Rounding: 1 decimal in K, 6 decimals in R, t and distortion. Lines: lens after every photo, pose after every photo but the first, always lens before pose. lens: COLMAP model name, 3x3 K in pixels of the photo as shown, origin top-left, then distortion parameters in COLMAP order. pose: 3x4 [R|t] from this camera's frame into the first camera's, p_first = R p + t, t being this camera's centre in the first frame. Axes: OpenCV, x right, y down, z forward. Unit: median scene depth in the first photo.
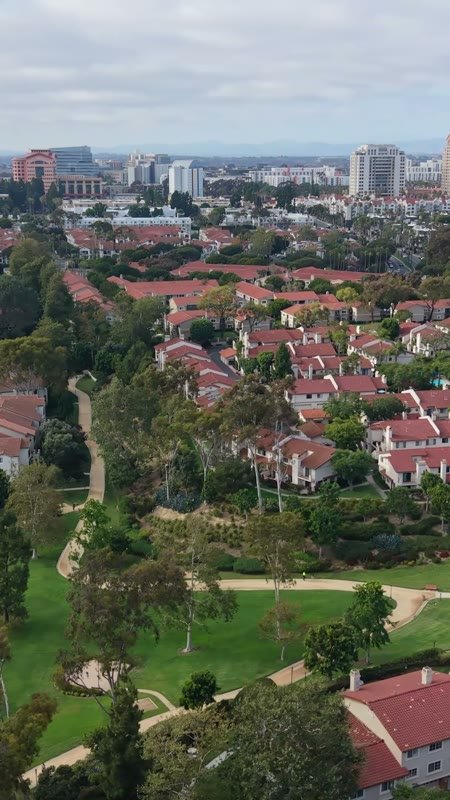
lens RADIAL K [[1008.2, 0, 225.0], [0, 1008.2, 400.0], [0, 0, 1]] dist [0.249955, -0.932382]
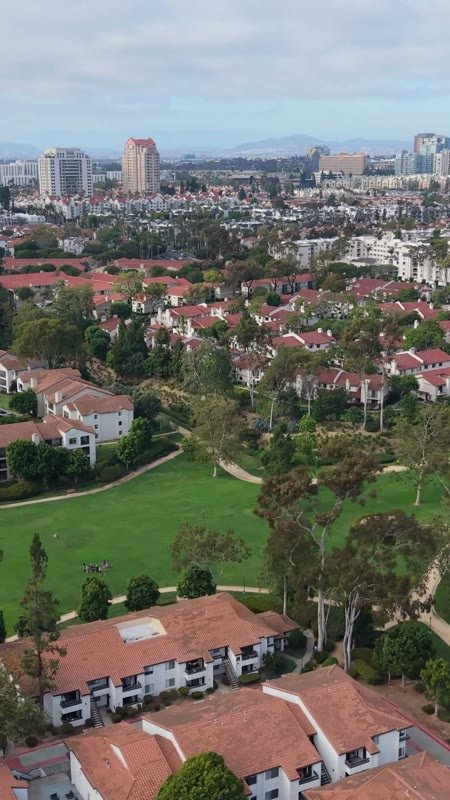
lens RADIAL K [[1008.2, 0, 225.0], [0, 1008.2, 400.0], [0, 0, 1]] dist [0.249955, -0.932382]
pose [[0.915352, -0.096138, 0.391009, -0.335977], [0.097319, 0.995111, 0.016847, 0.020392], [-0.390717, 0.022631, 0.920233, -0.086723]]
